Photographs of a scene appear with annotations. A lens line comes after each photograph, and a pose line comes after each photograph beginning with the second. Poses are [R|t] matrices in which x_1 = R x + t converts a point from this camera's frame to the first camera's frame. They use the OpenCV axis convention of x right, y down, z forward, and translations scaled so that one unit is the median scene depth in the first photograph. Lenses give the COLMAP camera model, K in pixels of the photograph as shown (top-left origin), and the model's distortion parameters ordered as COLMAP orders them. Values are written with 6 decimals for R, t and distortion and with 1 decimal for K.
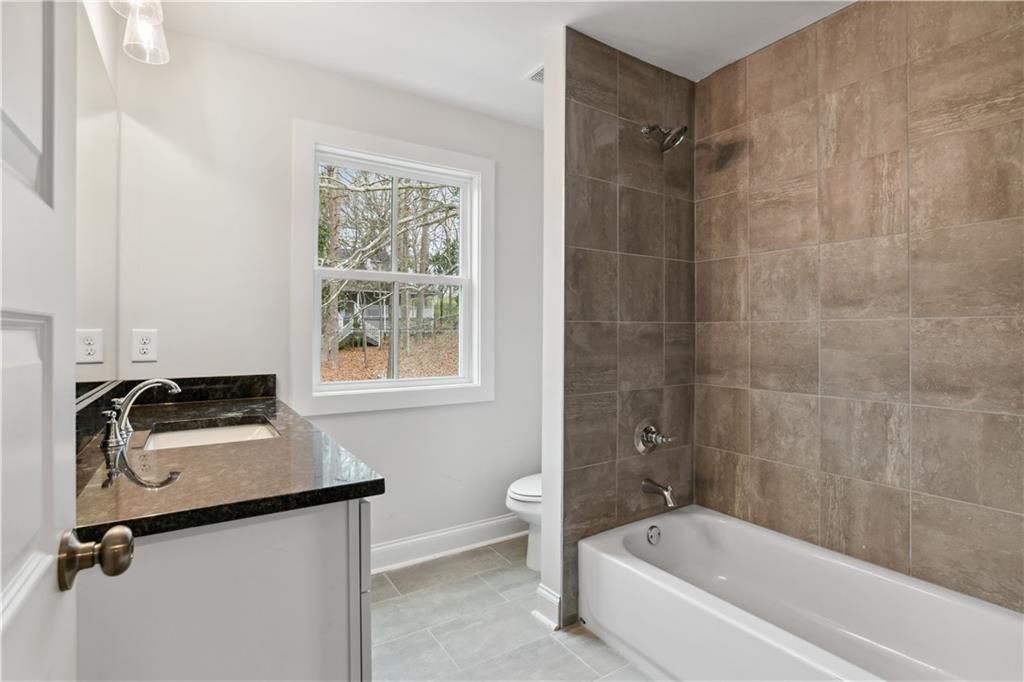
lens RADIAL K [[487.8, 0, 508.6], [0, 487.8, 334.7], [0, 0, 1]] dist [-0.053651, 0.027574]
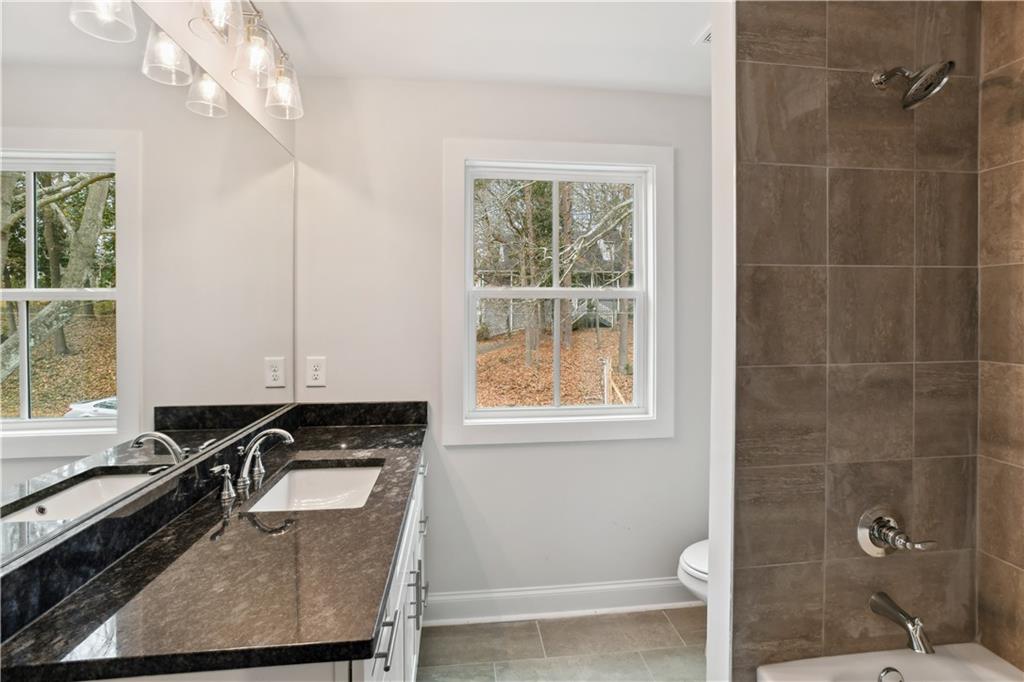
lens RADIAL K [[496.7, 0, 514.9], [0, 496.7, 319.6], [0, 0, 1]] dist [-0.038034, 0.015817]
pose [[0.900907, 0.000848, -0.434011, 0.123703], [0.001434, 0.999987, 0.004930, -0.093711], [0.434009, -0.005064, 0.900894, 0.168629]]
